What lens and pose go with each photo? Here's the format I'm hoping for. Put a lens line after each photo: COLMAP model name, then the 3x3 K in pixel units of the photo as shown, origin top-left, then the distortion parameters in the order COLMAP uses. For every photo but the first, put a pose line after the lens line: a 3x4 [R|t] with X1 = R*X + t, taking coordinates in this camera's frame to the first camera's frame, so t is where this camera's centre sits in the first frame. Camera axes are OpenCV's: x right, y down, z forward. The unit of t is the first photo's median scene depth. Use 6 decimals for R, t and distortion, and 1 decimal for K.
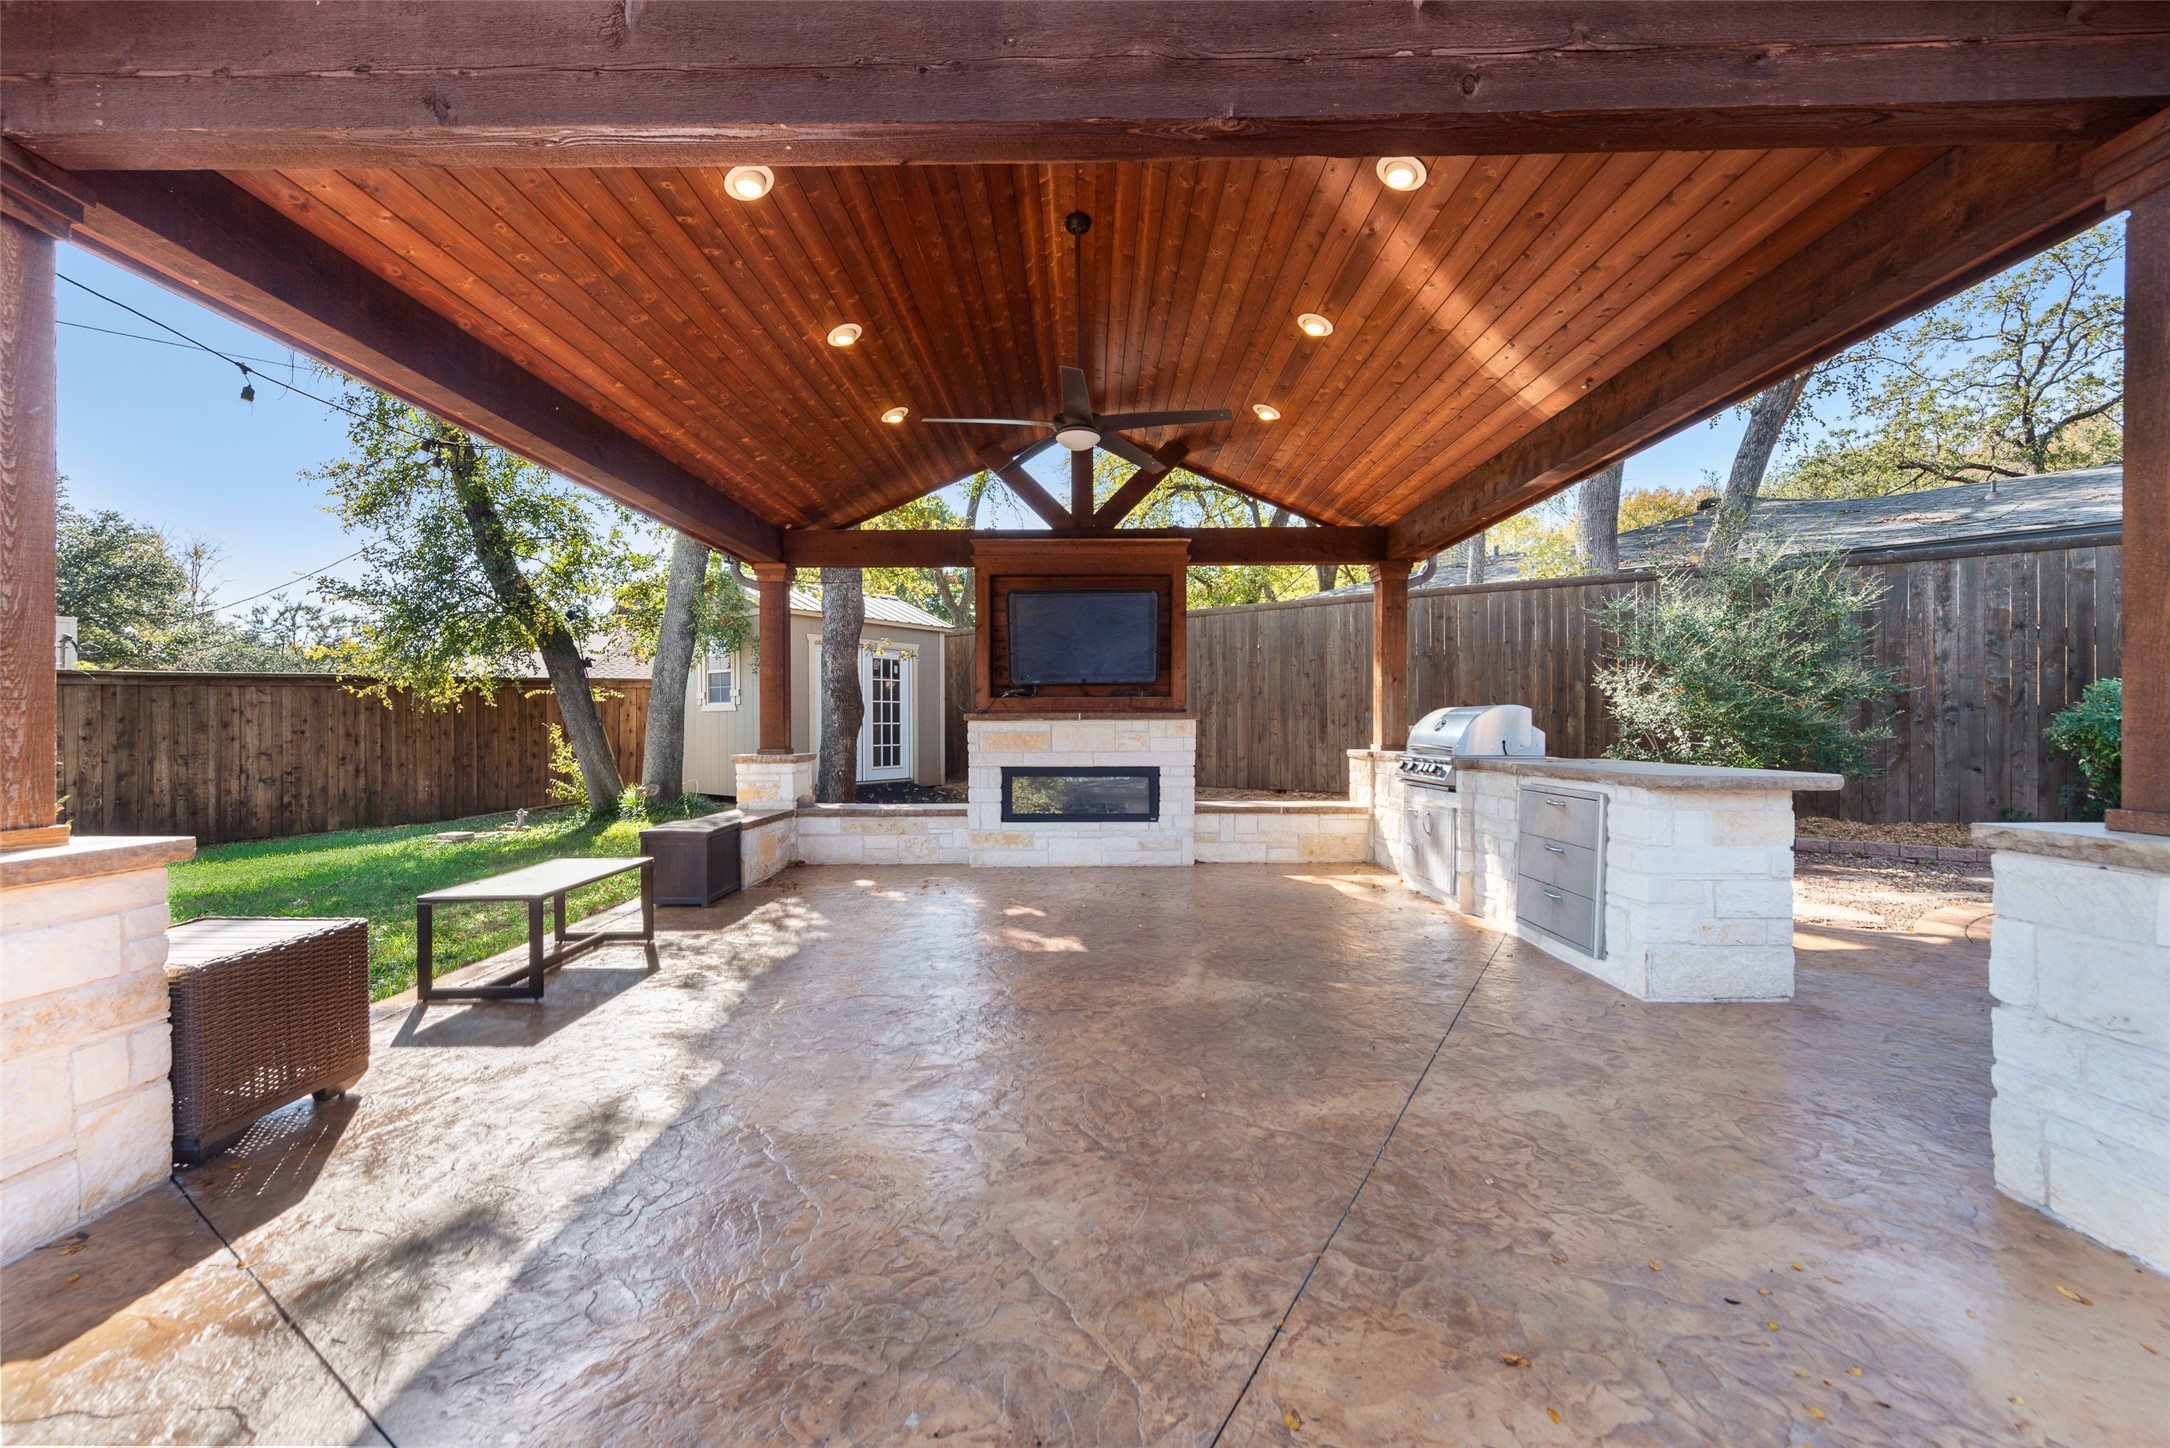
lens RADIAL K [[850.2, 0, 1052.9], [0, 850.2, 727.8], [0, 0, 1]] dist [0.008159, -0.001117]
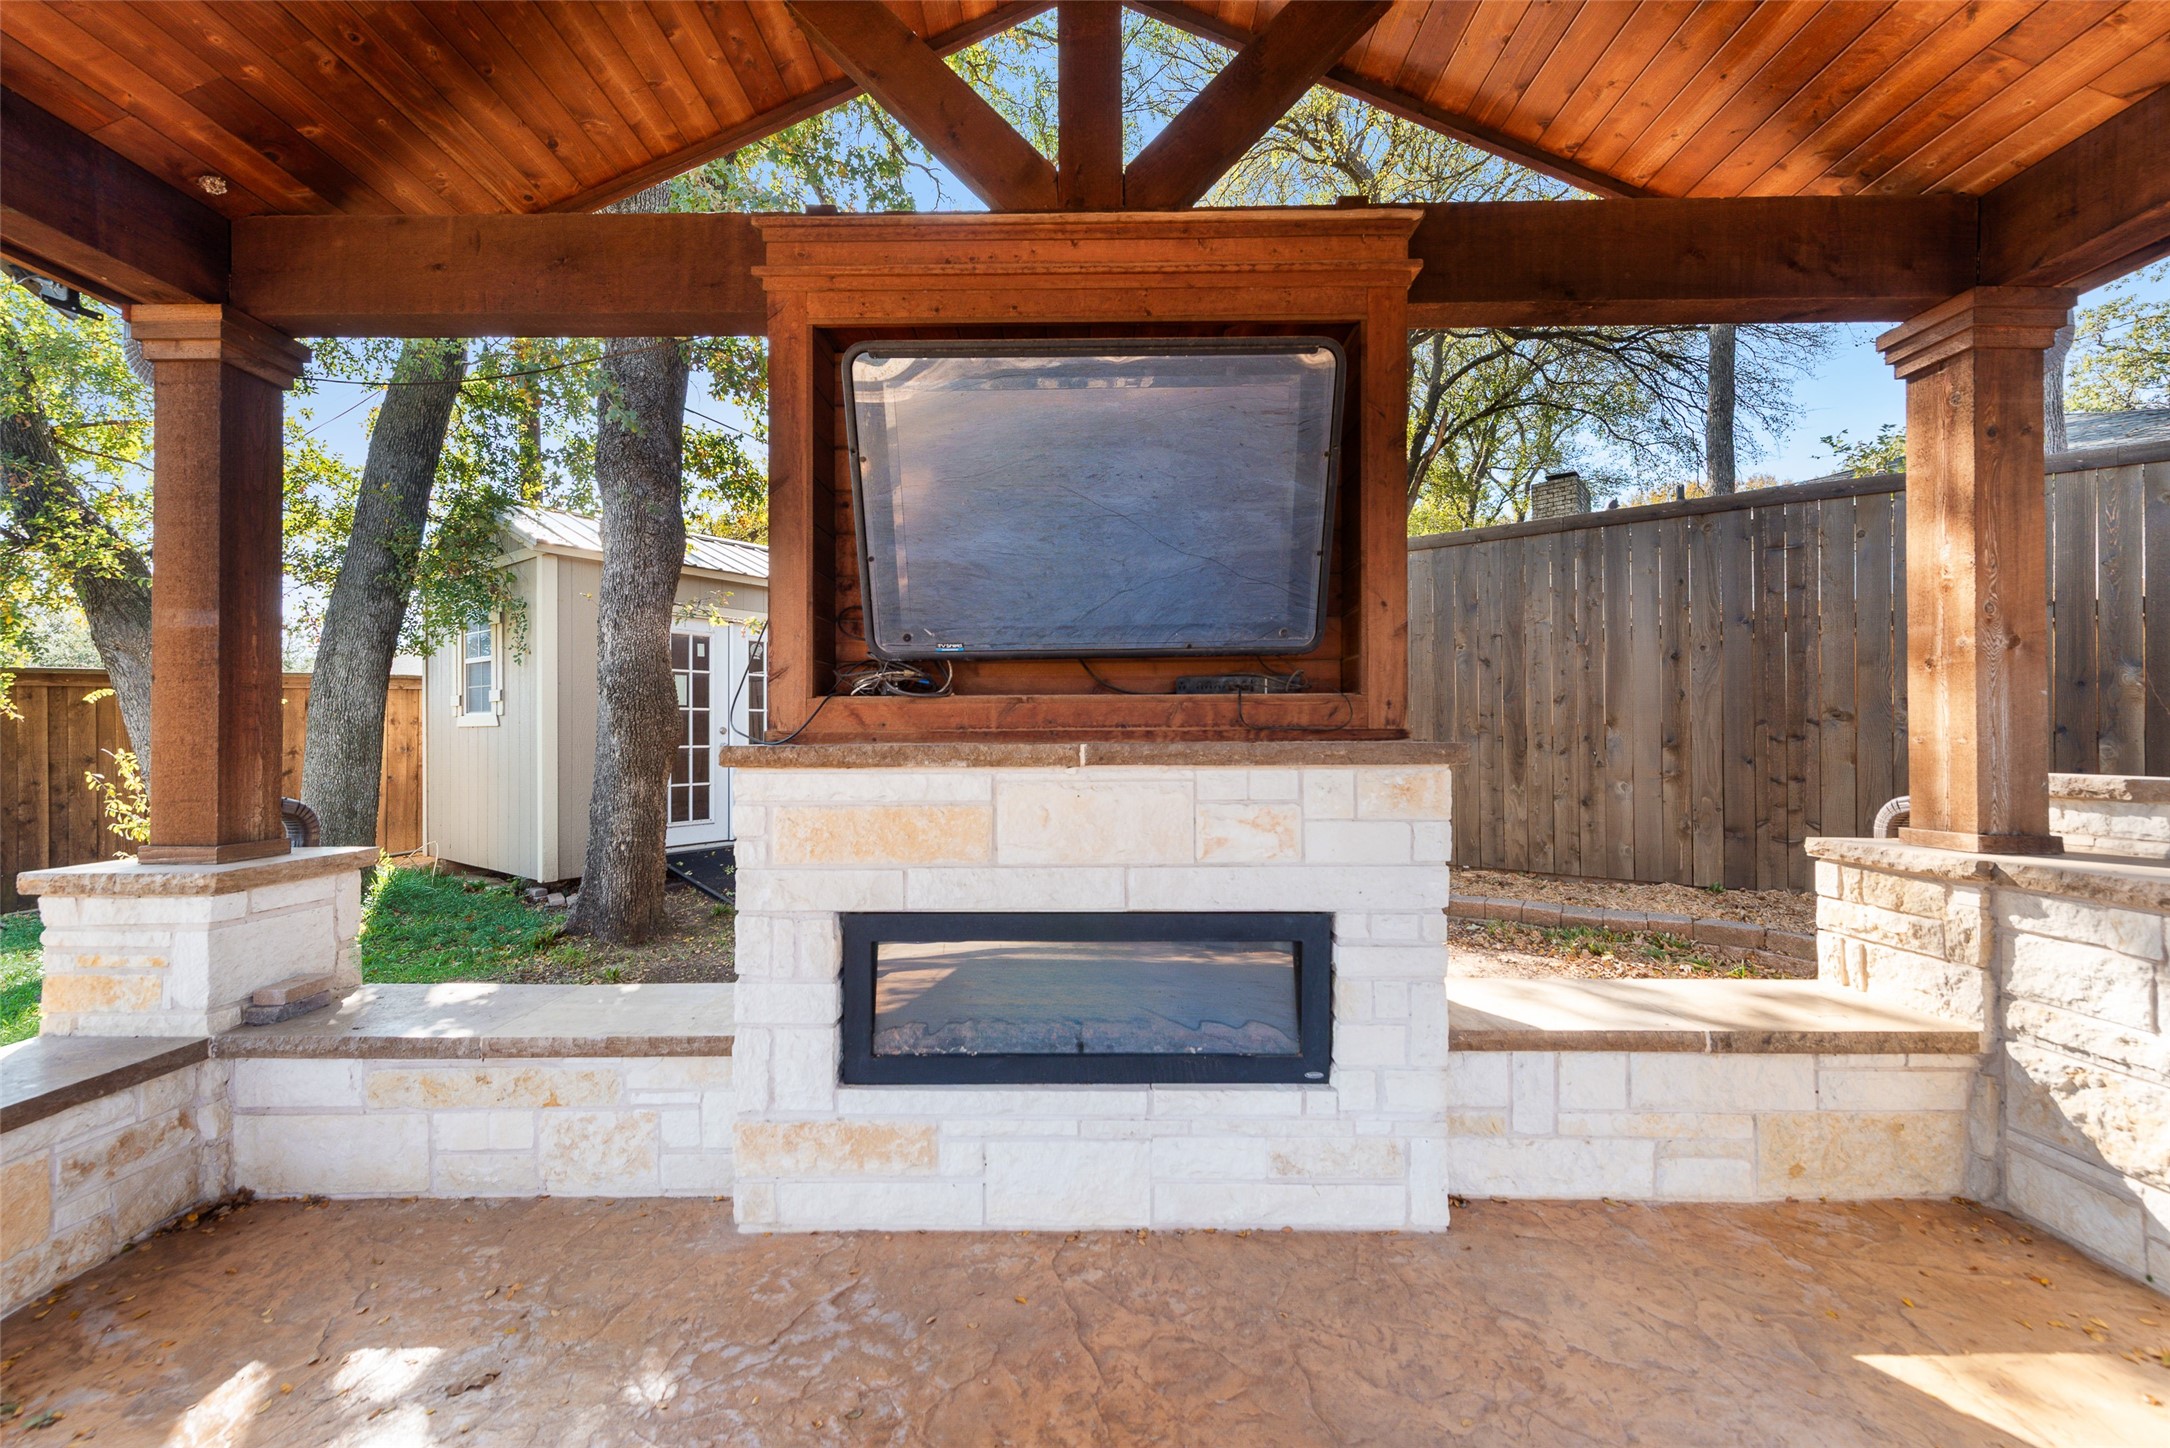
lens RADIAL K [[850.2, 0, 1079.4], [0, 850.2, 727.5], [0, 0, 1]] dist [0.008159, -0.001117]
pose [[0.999741, -0.001169, 0.022741, 0.022564], [0.001442, 0.999927, -0.011960, -0.018945], [-0.022726, 0.011989, 0.999670, 0.664151]]
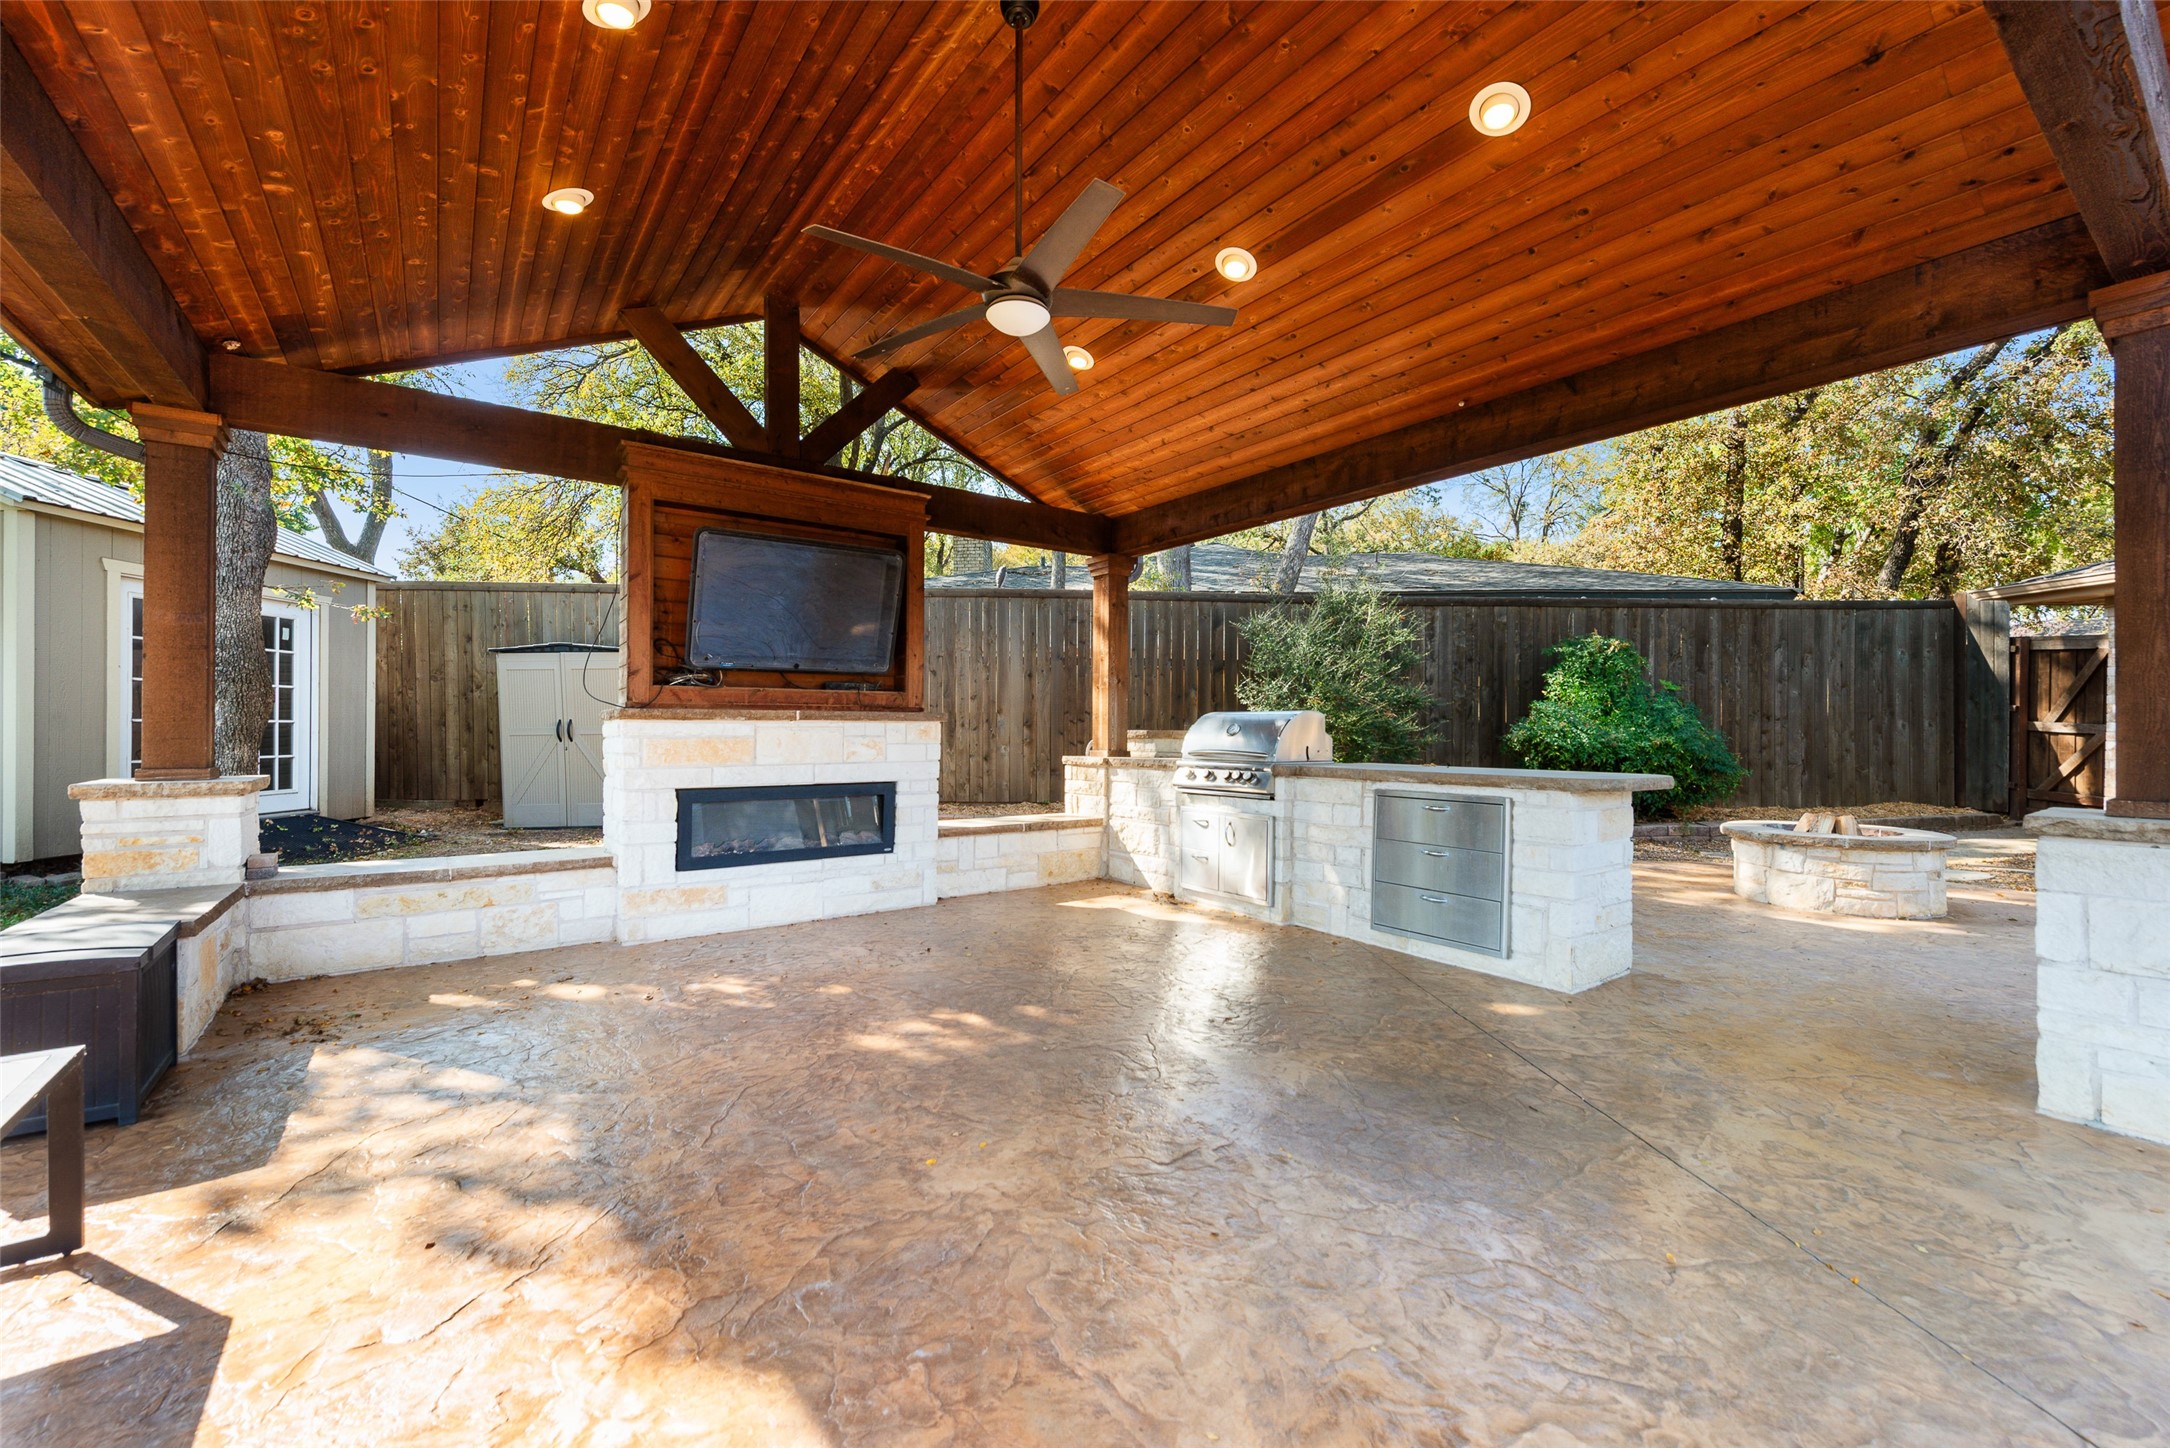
lens RADIAL K [[895.1, 0, 1071.5], [0, 895.1, 725.5], [0, 0, 1]] dist [0.010198, -0.001550]
pose [[0.794598, 0.008494, 0.607077, -0.237689], [-0.004807, 0.999959, -0.007700, 0.000172], [-0.607117, 0.003200, 0.794606, 0.245853]]
